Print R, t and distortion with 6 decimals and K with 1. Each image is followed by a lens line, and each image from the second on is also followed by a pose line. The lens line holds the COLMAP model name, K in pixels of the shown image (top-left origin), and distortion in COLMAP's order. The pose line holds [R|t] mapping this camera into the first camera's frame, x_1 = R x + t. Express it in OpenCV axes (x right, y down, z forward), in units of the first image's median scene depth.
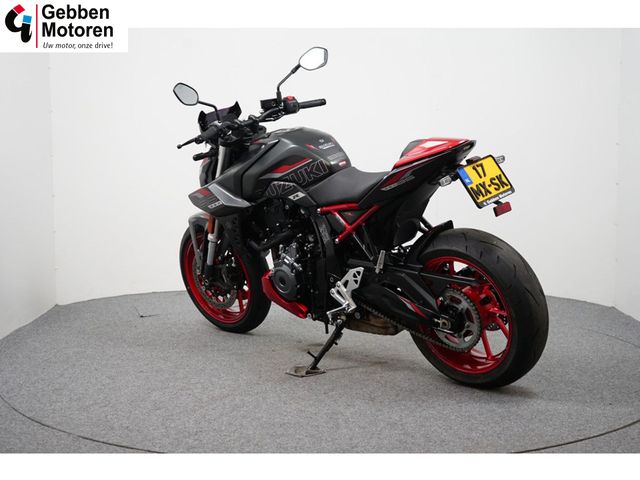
lens RADIAL K [[1010.5, 0, 321.6], [0, 1010.5, 239.3], [0, 0, 1]] dist [-0.059082, 0.000000]
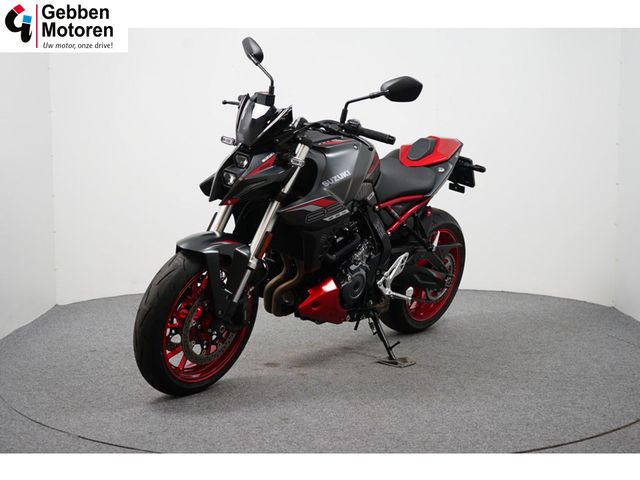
lens RADIAL K [[1010.5, 0, 319.7], [0, 1010.5, 239.6], [0, 0, 1]] dist [-0.059082, 0.000000]
pose [[-0.120128, -0.104110, 0.987284, -1.018970], [0.108218, 0.987187, 0.117268, -0.123901], [-0.986842, 0.120929, -0.107323, 1.175800]]
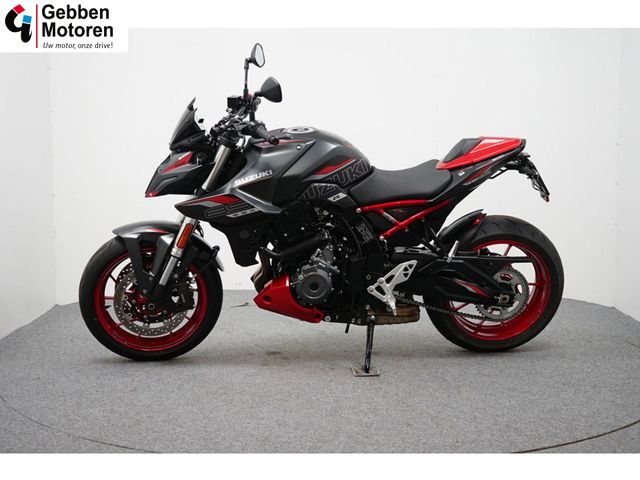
lens RADIAL K [[1010.5, 0, 319.8], [0, 1010.5, 239.7], [0, 0, 1]] dist [-0.059082, 0.000000]
pose [[0.606158, -0.085991, 0.790682, -0.824095], [0.085569, 0.995419, 0.042658, -0.045498], [-0.790728, 0.041801, 0.610739, 0.420538]]
